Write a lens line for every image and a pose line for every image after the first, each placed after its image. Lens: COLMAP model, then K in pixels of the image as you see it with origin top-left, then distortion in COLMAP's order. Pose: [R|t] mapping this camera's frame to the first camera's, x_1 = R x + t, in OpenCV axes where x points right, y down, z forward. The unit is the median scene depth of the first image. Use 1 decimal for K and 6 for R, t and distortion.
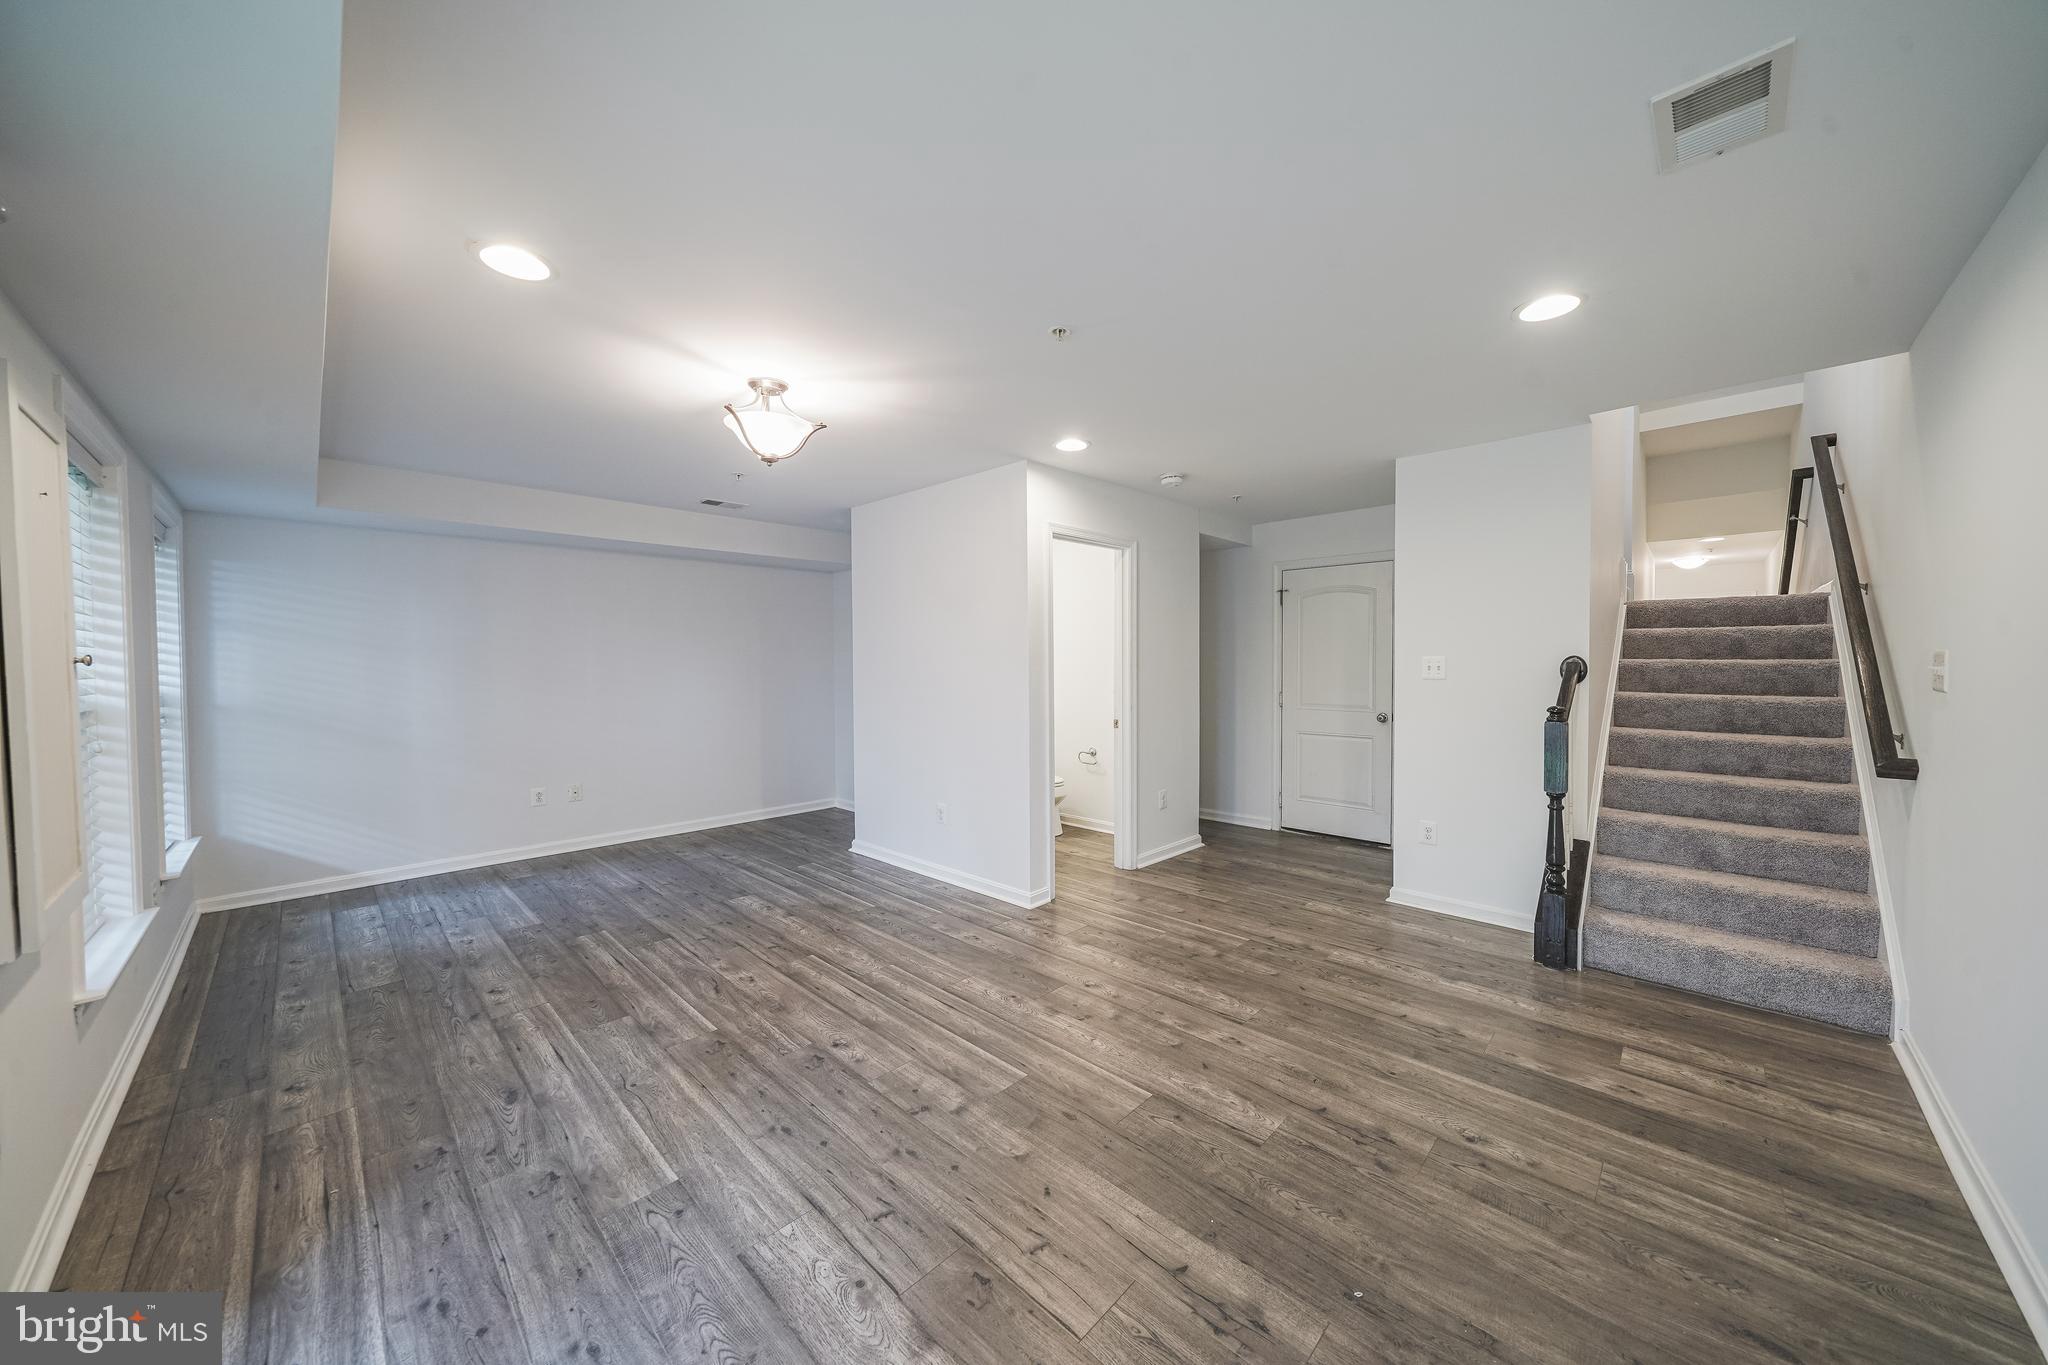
lens RADIAL K [[717.0, 0, 1029.8], [0, 717.0, 679.0], [0, 0, 1]] dist [-0.023076, 0.002308]
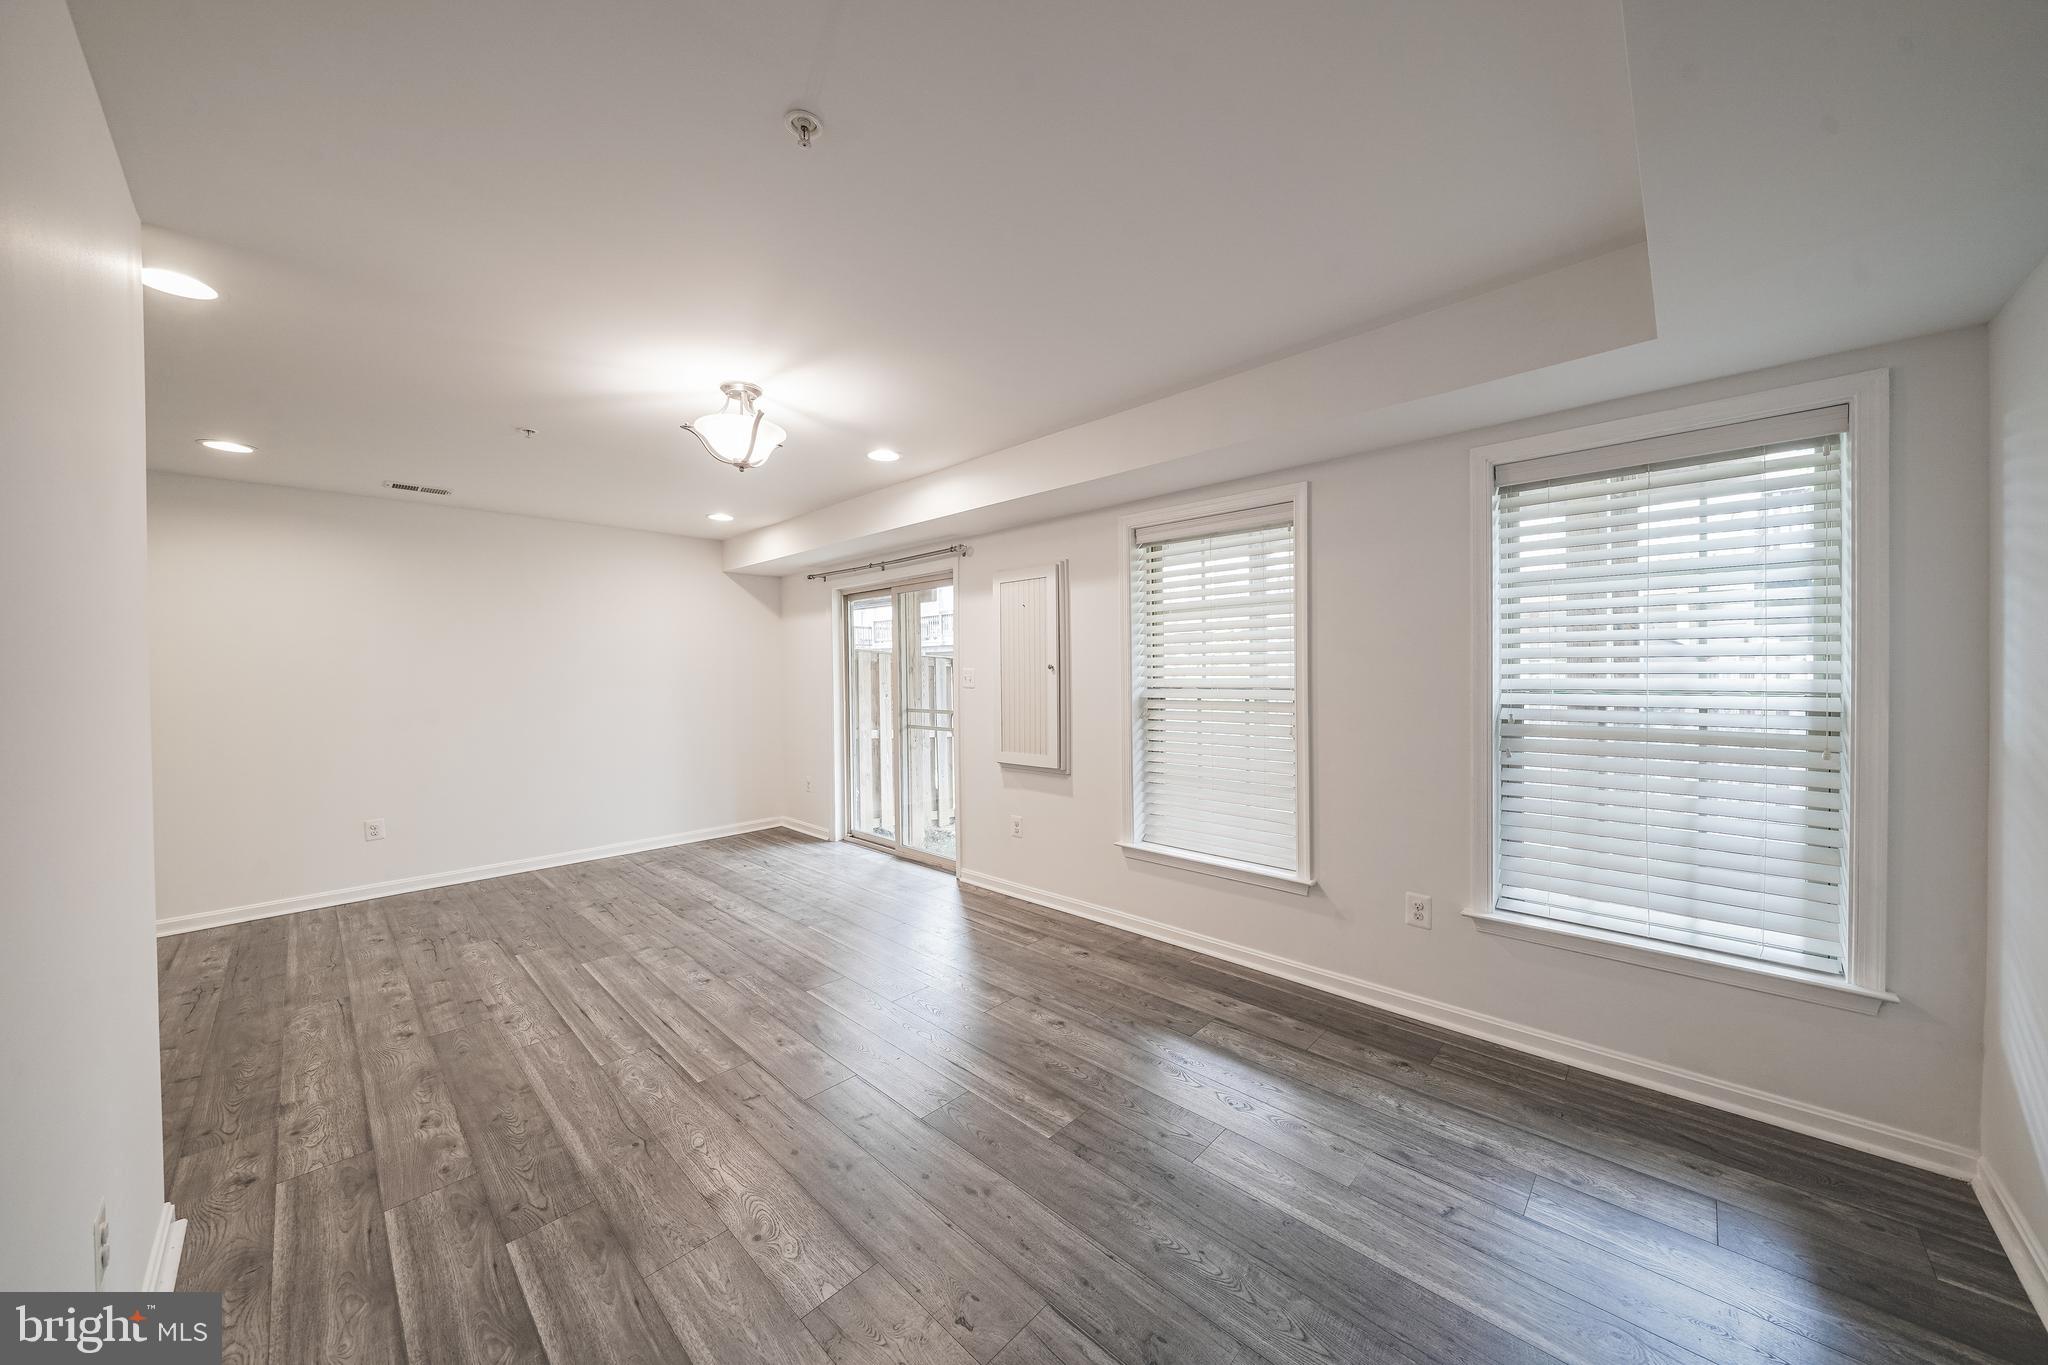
lens RADIAL K [[717.0, 0, 1025.6], [0, 717.0, 676.0], [0, 0, 1]] dist [-0.023076, 0.002308]
pose [[-0.999913, 0.012825, 0.003177, -0.762659], [0.012916, 0.999451, 0.030524, -0.043730], [-0.002784, 0.030562, -0.999529, 2.021291]]
